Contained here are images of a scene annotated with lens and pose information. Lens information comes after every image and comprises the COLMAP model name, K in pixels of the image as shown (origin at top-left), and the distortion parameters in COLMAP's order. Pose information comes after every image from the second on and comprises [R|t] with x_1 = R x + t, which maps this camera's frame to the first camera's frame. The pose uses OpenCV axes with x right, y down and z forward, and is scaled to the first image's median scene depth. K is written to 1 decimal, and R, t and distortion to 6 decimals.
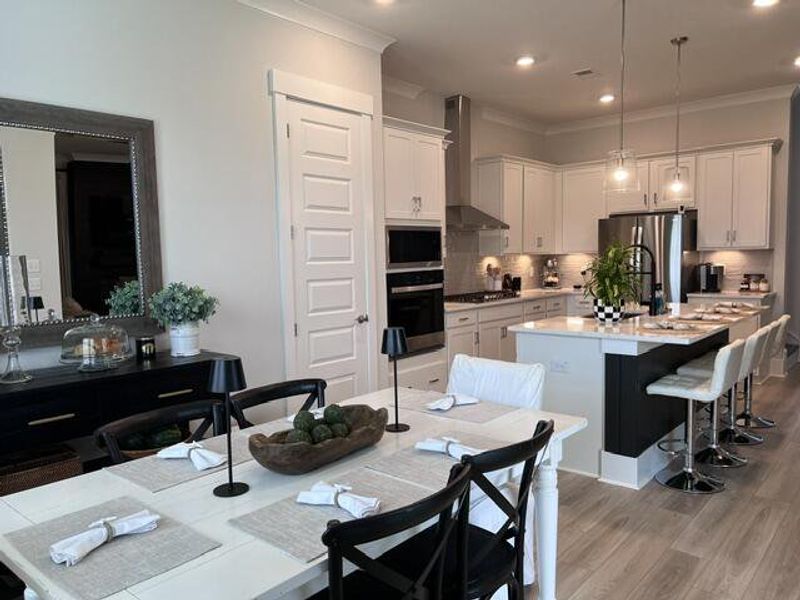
lens RADIAL K [[604.0, 0, 398.9], [0, 604.0, 303.2], [0, 0, 1]] dist [0.053773, -0.020906]
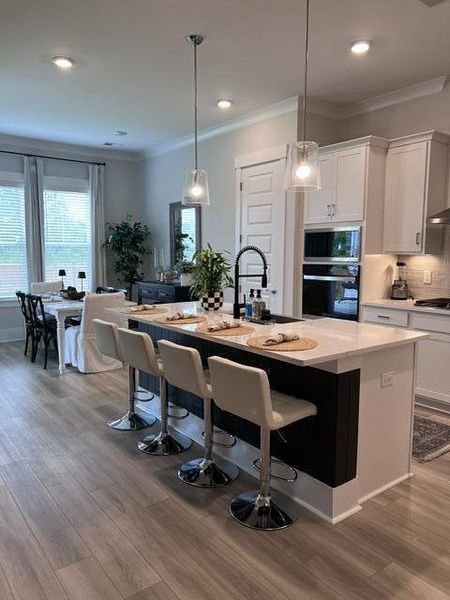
lens RADIAL K [[453.0, 0, 226.1], [0, 453.0, 301.4], [0, 0, 1]] dist [0.053773, -0.020906]
pose [[-0.219412, 0.126387, -0.967411, 1.042822], [-0.081459, 0.985738, 0.147256, -0.104447], [0.972226, 0.111115, -0.205988, 1.049151]]
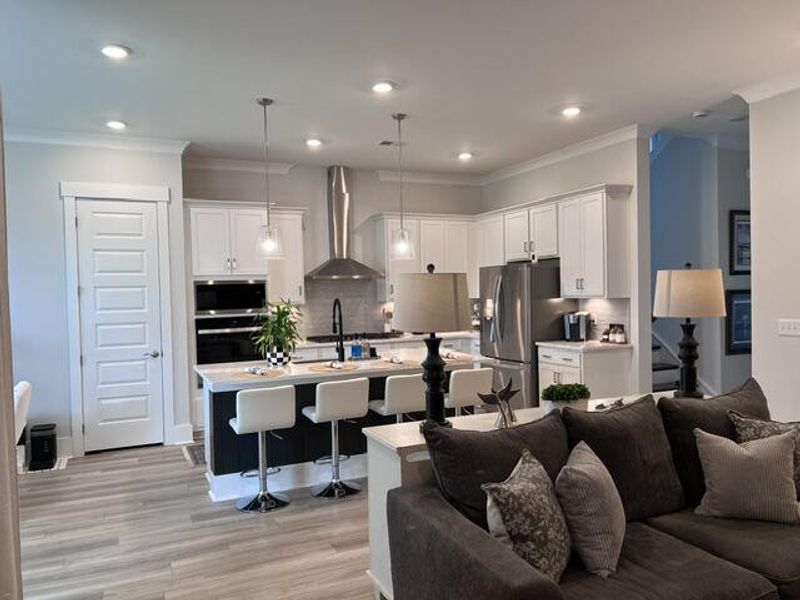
lens RADIAL K [[604.0, 0, 400.2], [0, 604.0, 303.0], [0, 0, 1]] dist [0.053773, -0.020906]
pose [[0.902496, 0.008904, -0.430606, 0.926154], [-0.030293, 0.998623, -0.042840, -0.040667], [0.429631, 0.051708, 0.901523, 0.020607]]
